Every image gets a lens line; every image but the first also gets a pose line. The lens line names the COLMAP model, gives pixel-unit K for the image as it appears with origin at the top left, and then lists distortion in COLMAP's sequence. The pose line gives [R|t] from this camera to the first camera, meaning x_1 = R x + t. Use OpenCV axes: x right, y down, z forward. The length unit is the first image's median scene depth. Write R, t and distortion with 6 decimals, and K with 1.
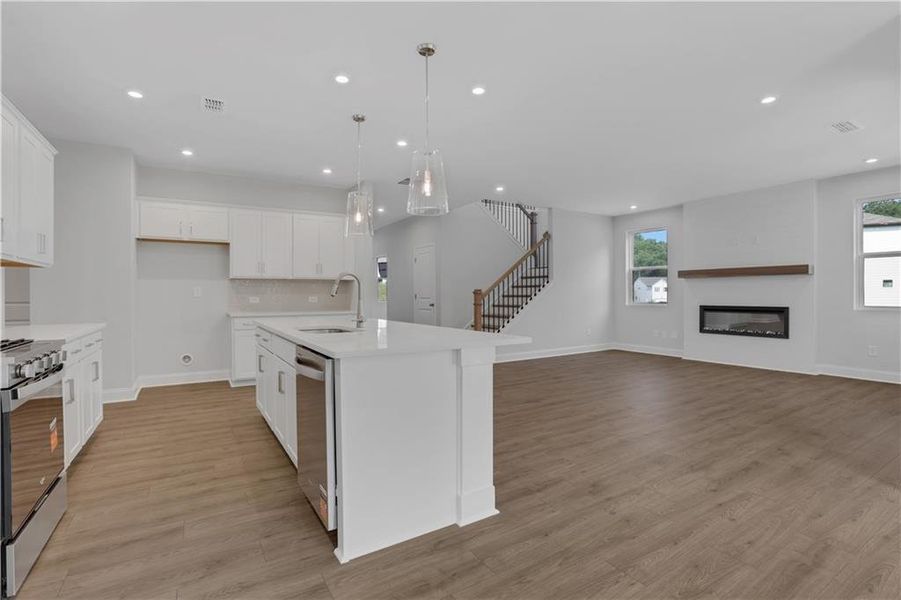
lens RADIAL K [[428.0, 0, 447.5], [0, 428.0, 297.1], [0, 0, 1]] dist [-0.074128, 0.036774]
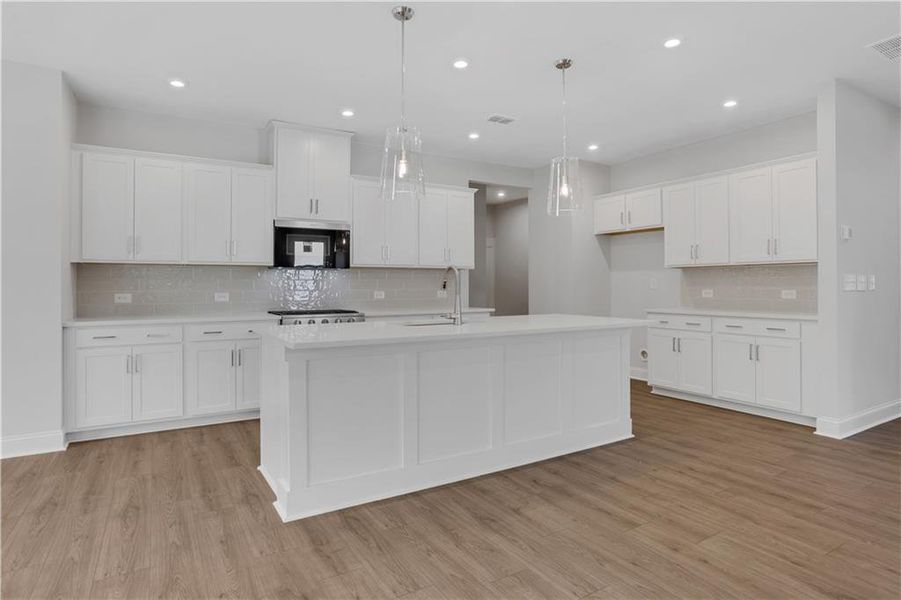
lens RADIAL K [[495.5, 0, 446.3], [0, 495.5, 283.7], [0, 0, 1]] dist [-0.074989, 0.047781]
pose [[-0.017966, -0.001929, -0.999837, 0.417297], [-0.002174, 0.999996, -0.001890, -0.007937], [0.999836, 0.002139, -0.017970, 0.477621]]
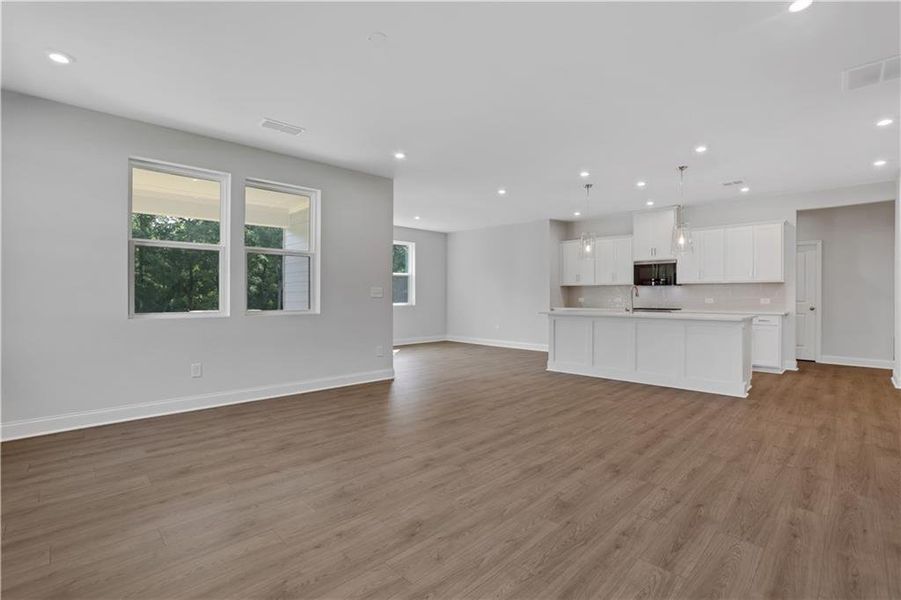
lens RADIAL K [[416.2, 0, 447.7], [0, 416.2, 296.1], [0, 0, 1]] dist [-0.071975, 0.029818]
pose [[-0.977422, 0.001099, -0.211294, 0.487843], [-0.000044, 0.999985, 0.005408, -0.008155], [0.211297, 0.005295, -0.977408, 1.278228]]
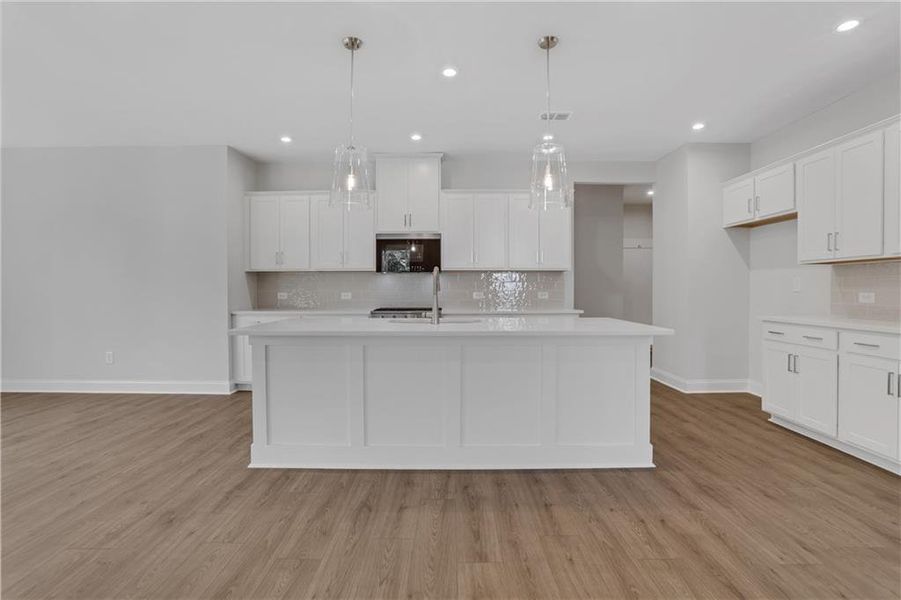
lens RADIAL K [[428.0, 0, 447.5], [0, 428.0, 297.1], [0, 0, 1]] dist [-0.074128, 0.036774]
pose [[-0.534558, 0.019126, -0.844915, 0.288791], [-0.001331, 0.999724, 0.023473, -0.005976], [0.845131, 0.013673, -0.534385, 0.740737]]
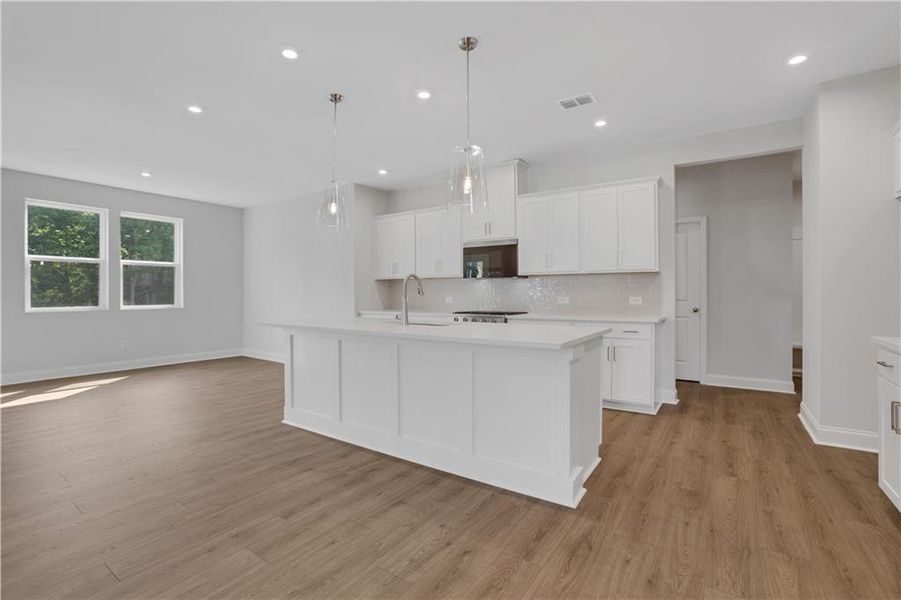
lens RADIAL K [[413.5, 0, 446.1], [0, 413.5, 293.9], [0, 0, 1]] dist [-0.070357, 0.029037]
pose [[-0.918956, 0.005225, -0.394327, 0.054332], [0.003320, 0.999979, 0.005513, -0.006090], [0.394347, 0.003758, -0.918954, 0.962652]]
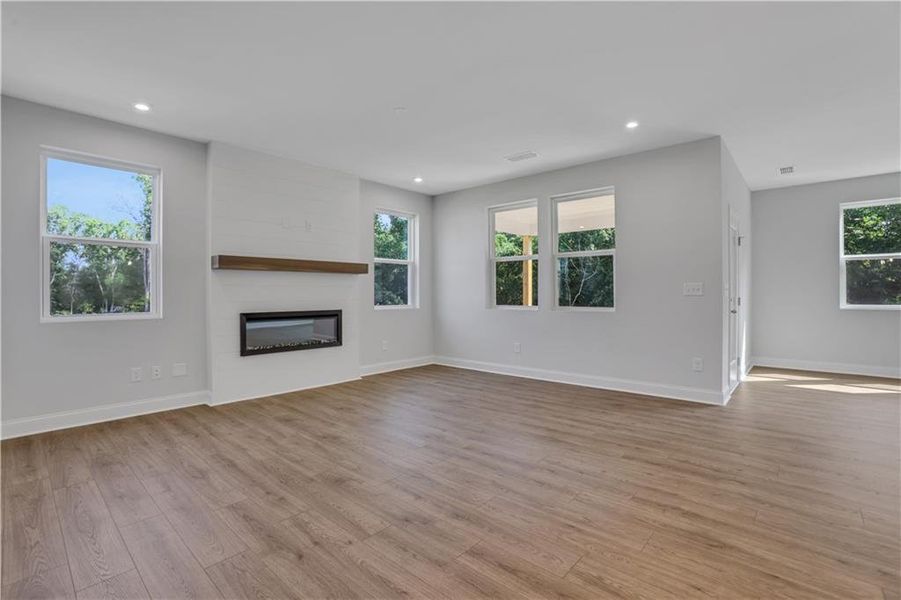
lens RADIAL K [[413.5, 0, 446.1], [0, 413.5, 293.9], [0, 0, 1]] dist [-0.070357, 0.029037]
pose [[-0.271881, 0.005050, 0.962318, -0.087802], [0.009522, 0.999951, -0.002558, -0.005400], [-0.962284, 0.008467, -0.271916, 0.965615]]
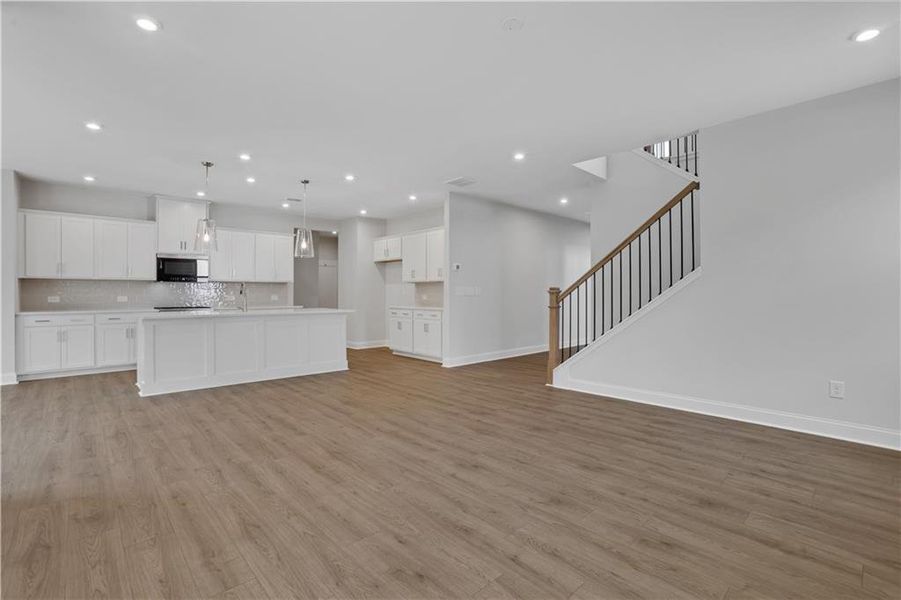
lens RADIAL K [[416.2, 0, 447.7], [0, 416.2, 296.1], [0, 0, 1]] dist [-0.071975, 0.029818]
pose [[0.186783, 0.008478, -0.982365, 0.831459], [-0.005544, 0.999956, 0.007576, -0.007583], [0.982386, 0.004032, 0.186822, 0.740327]]
